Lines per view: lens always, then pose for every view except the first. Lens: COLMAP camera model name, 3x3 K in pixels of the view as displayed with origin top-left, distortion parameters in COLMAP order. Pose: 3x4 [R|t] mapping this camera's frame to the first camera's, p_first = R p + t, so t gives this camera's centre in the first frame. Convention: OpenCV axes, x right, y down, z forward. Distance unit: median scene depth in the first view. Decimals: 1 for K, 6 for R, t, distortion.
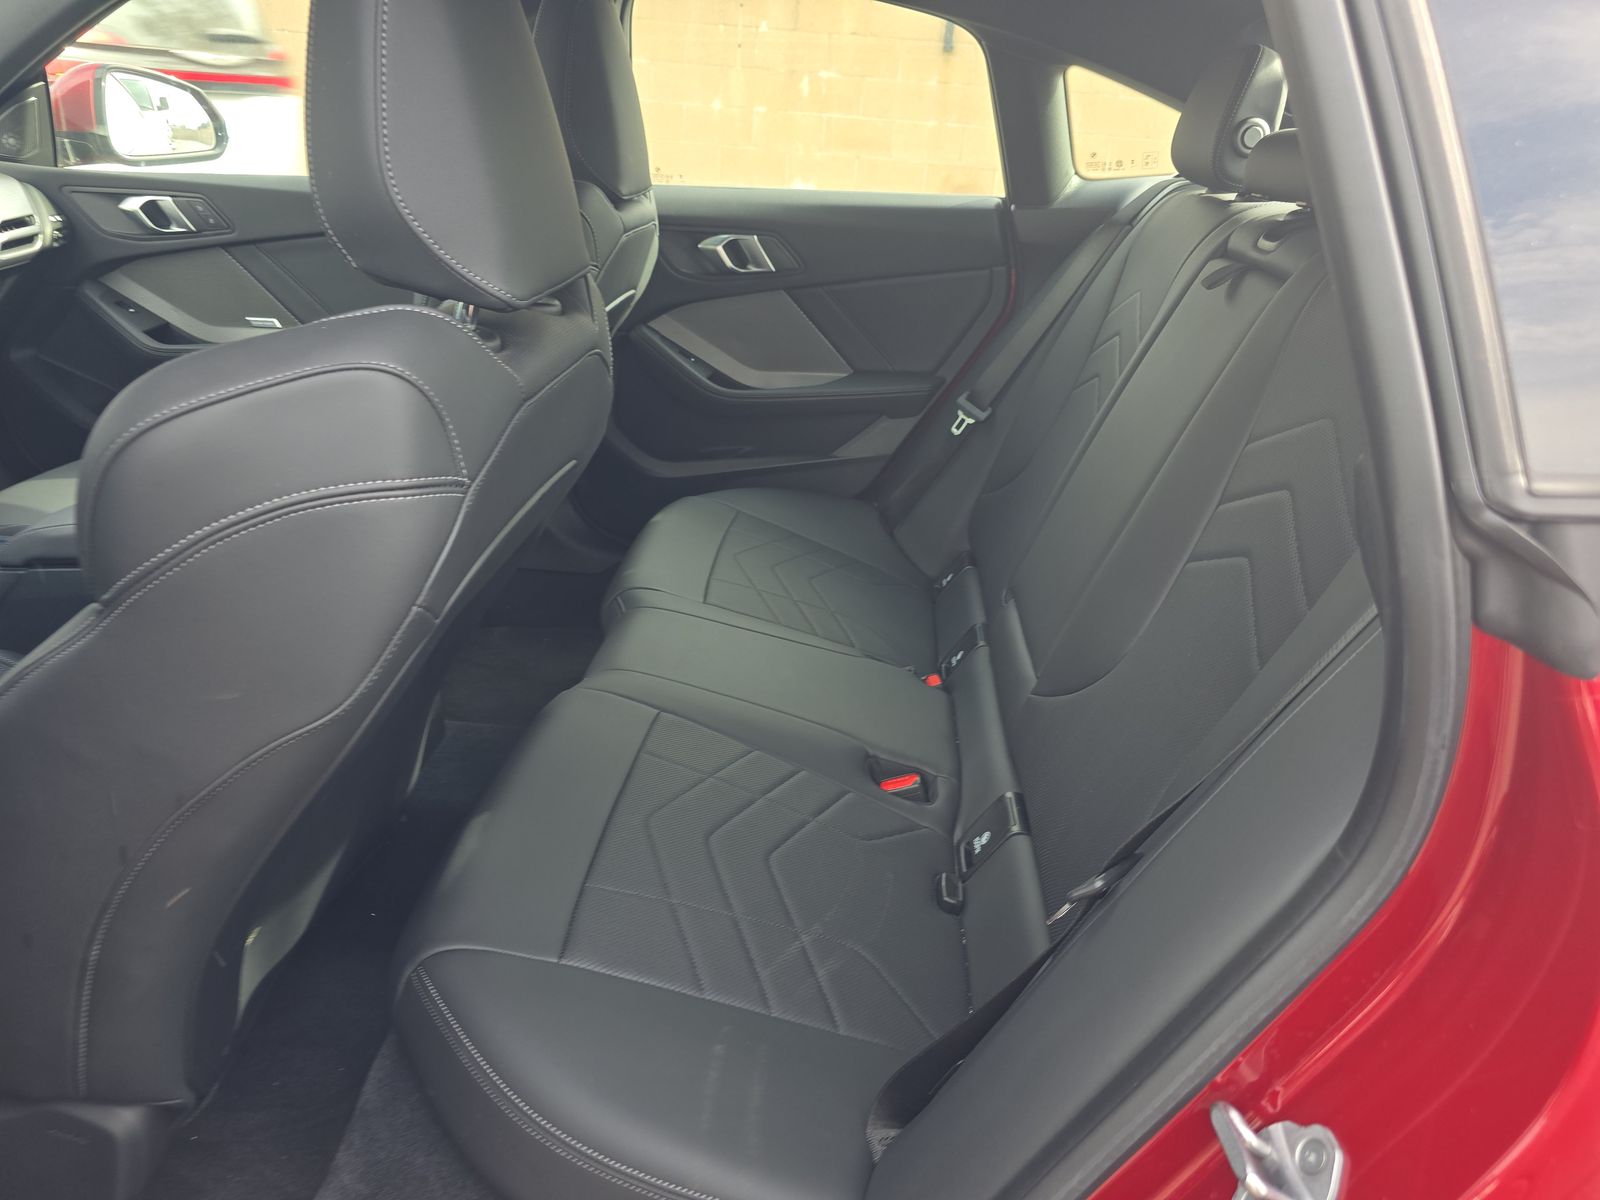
lens RADIAL K [[1075.9, 0, 814.8], [0, 1075.9, 600.7], [0, 0, 1]] dist [0.052637, -0.053398]
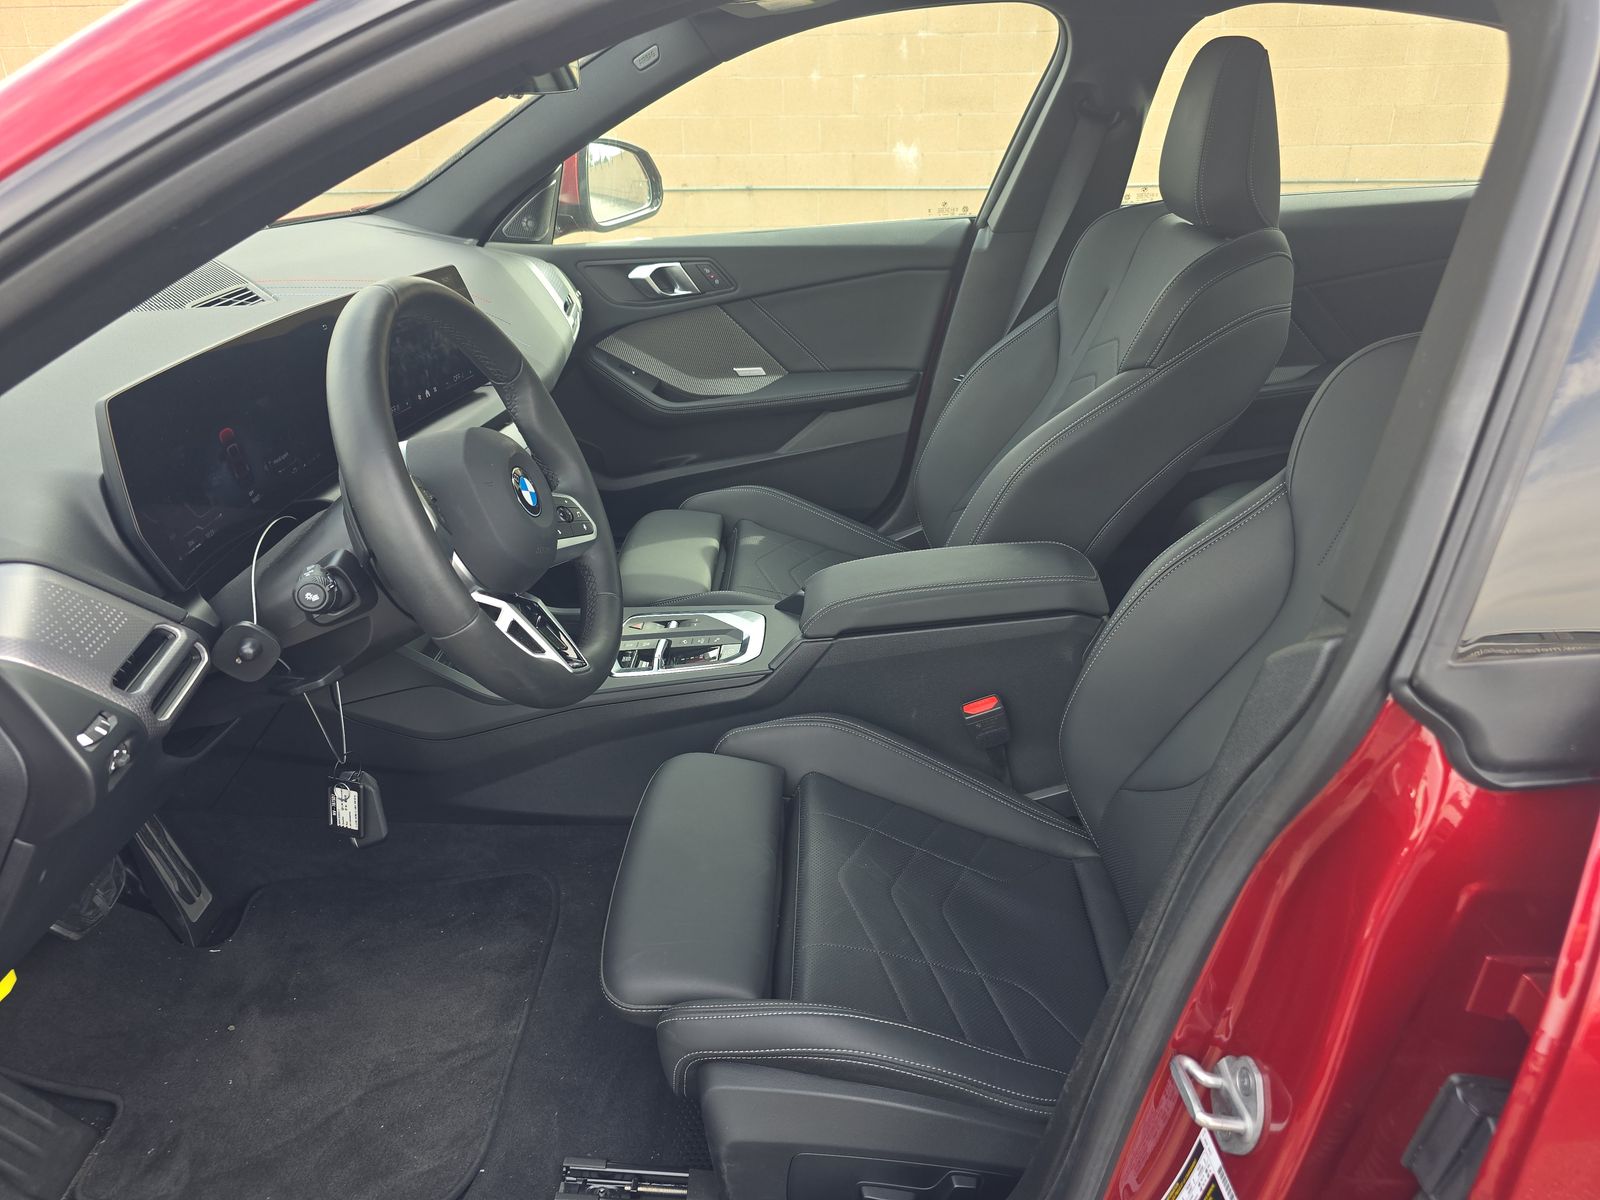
lens RADIAL K [[1075.9, 0, 814.8], [0, 1075.9, 600.7], [0, 0, 1]] dist [0.052637, -0.053398]
pose [[0.995108, -0.098603, 0.006088, -0.481026], [0.098221, 0.994099, 0.046052, -0.076350], [-0.010593, -0.045229, 0.998921, -0.065027]]
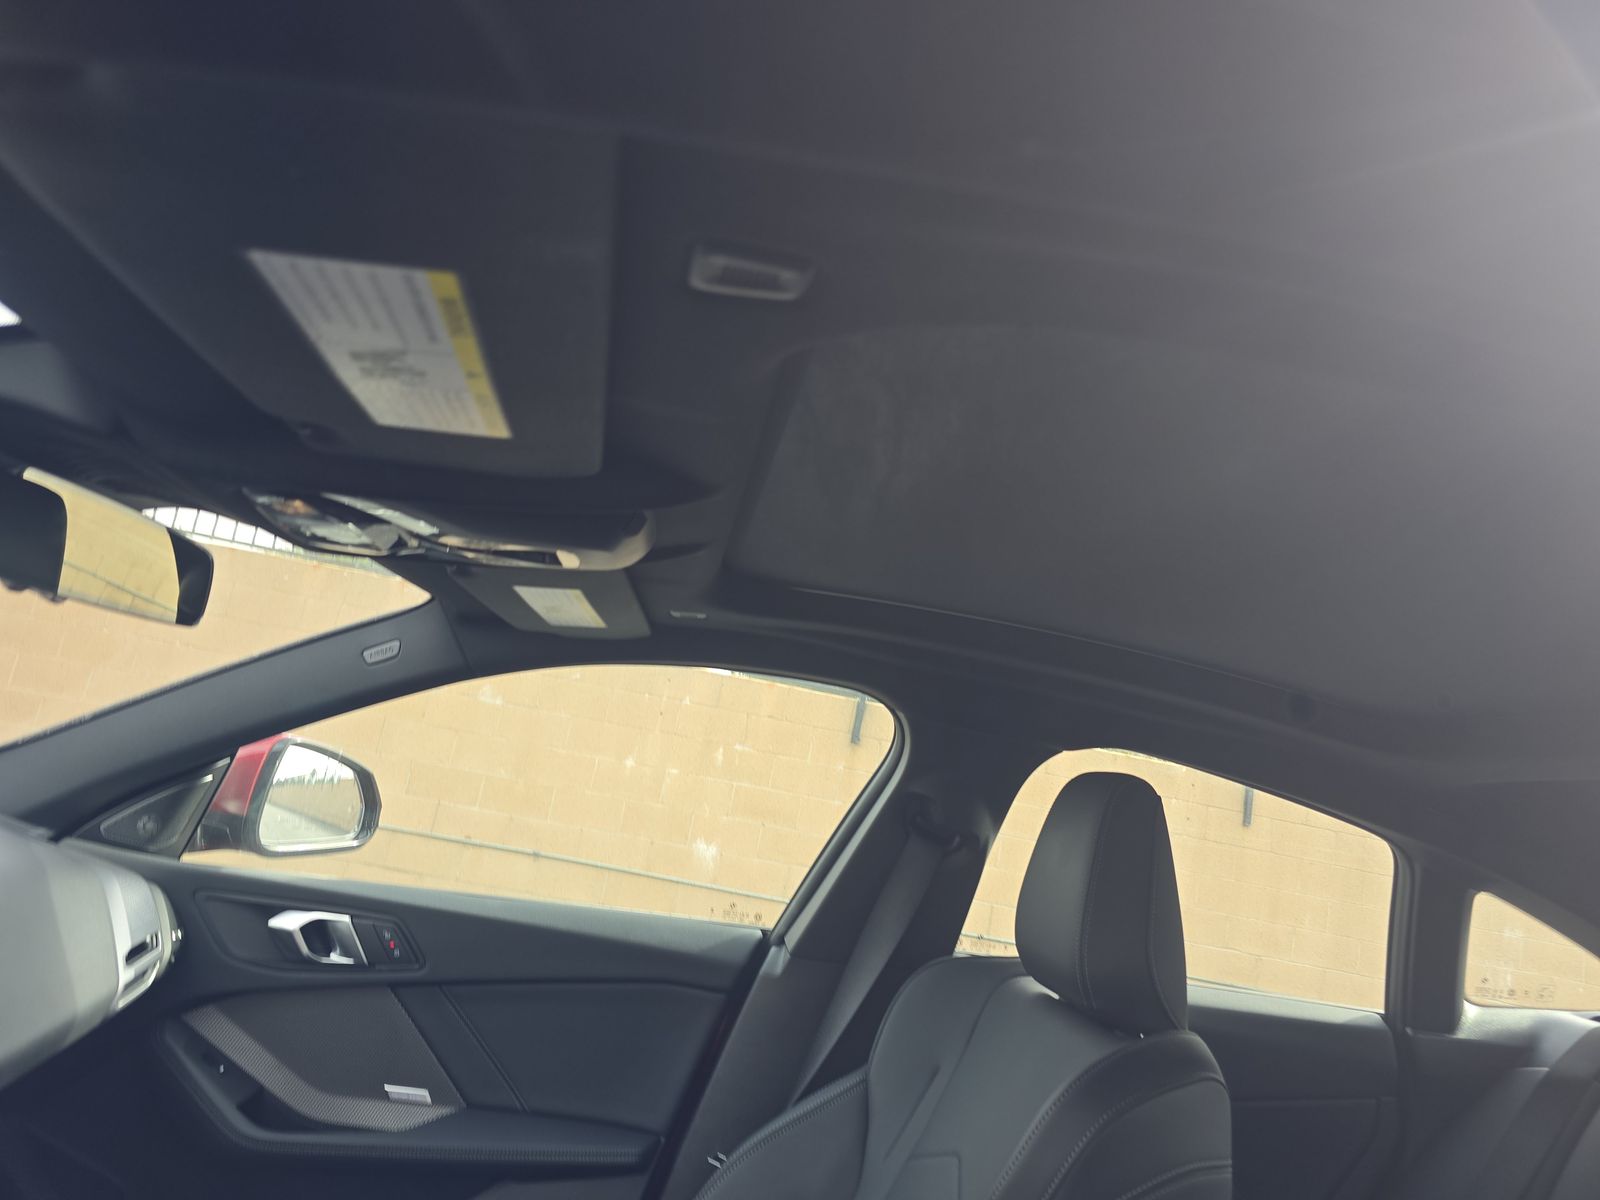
lens RADIAL K [[1075.9, 0, 814.8], [0, 1075.9, 600.7], [0, 0, 1]] dist [0.052637, -0.053398]
pose [[0.971731, 0.145602, 0.185846, -0.436320], [-0.022917, 0.841635, -0.539560, -0.153642], [-0.234976, 0.520048, 0.821180, 0.196839]]
